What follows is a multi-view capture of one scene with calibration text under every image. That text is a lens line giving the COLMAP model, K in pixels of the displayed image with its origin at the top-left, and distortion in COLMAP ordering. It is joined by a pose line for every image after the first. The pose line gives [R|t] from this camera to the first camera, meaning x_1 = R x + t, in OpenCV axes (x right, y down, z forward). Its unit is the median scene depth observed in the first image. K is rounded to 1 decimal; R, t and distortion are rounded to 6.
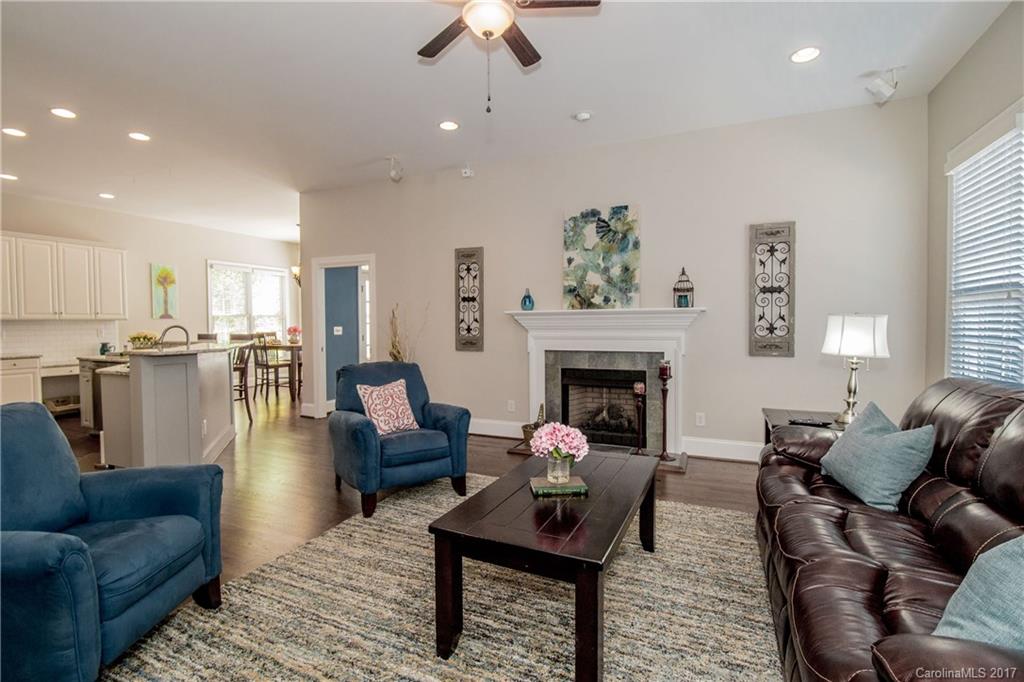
lens RADIAL K [[482.5, 0, 511.1], [0, 482.5, 339.3], [0, 0, 1]] dist [-0.010990, -0.001174]
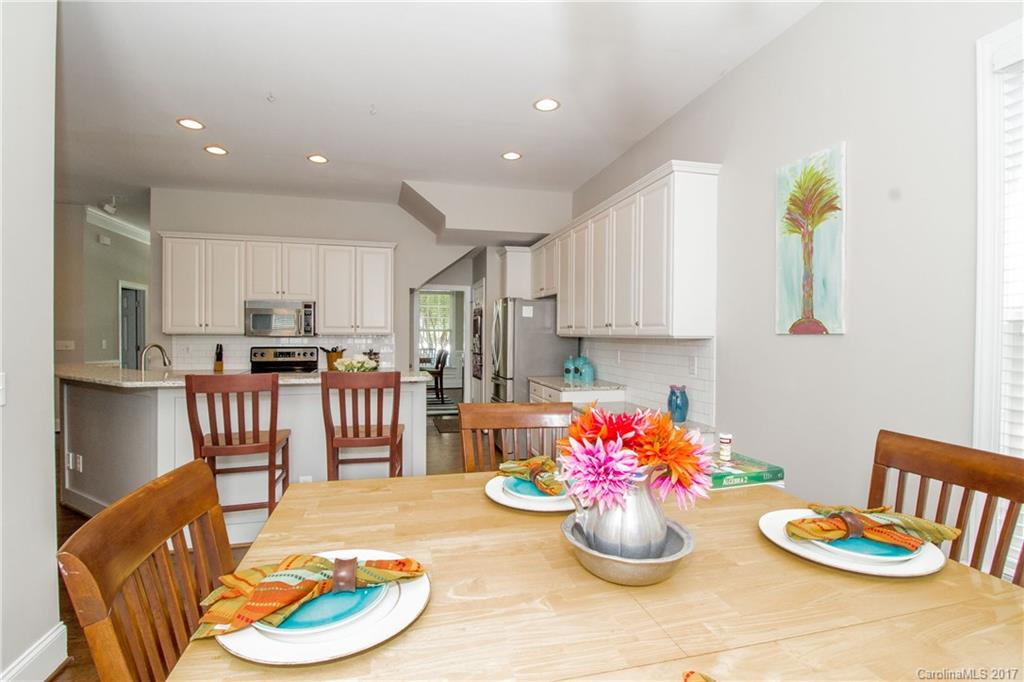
lens RADIAL K [[482.5, 0, 514.8], [0, 482.5, 338.8], [0, 0, 1]] dist [-0.010990, -0.001174]
pose [[-0.778957, 0.000538, -0.627077, -0.422658], [-0.033941, 0.998498, 0.043018, -0.052078], [0.626158, 0.054793, -0.777769, 1.226833]]
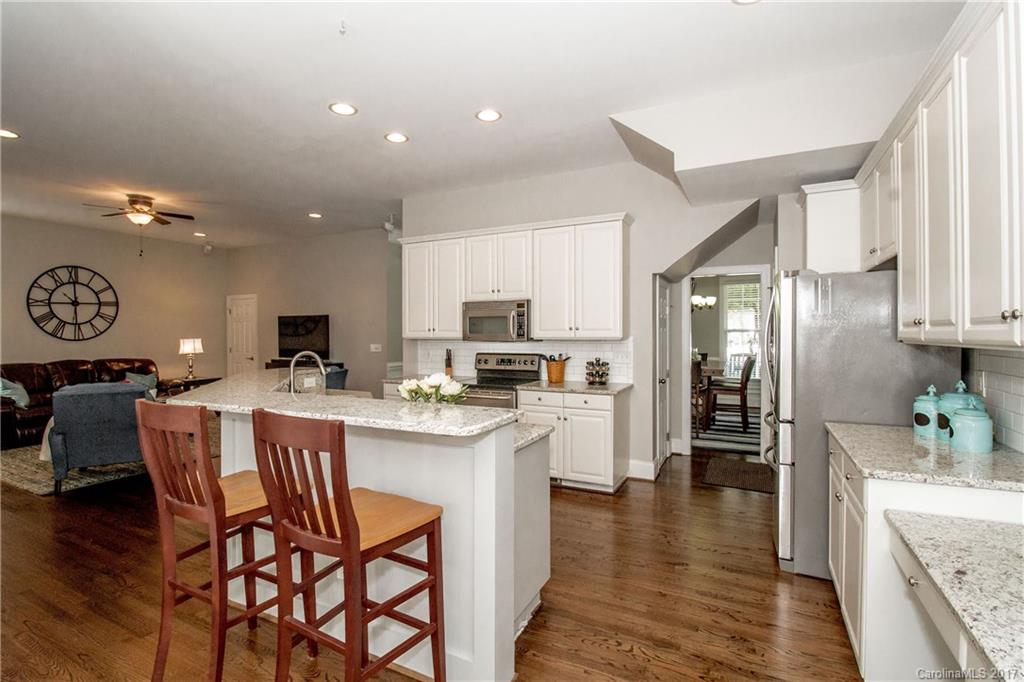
lens RADIAL K [[482.5, 0, 507.9], [0, 482.5, 334.1], [0, 0, 1]] dist [-0.010990, -0.001174]
pose [[-0.998860, 0.000570, 0.047730, -0.608064], [0.002610, 0.999084, 0.042704, -0.049393], [-0.047662, 0.042780, -0.997947, 1.097775]]
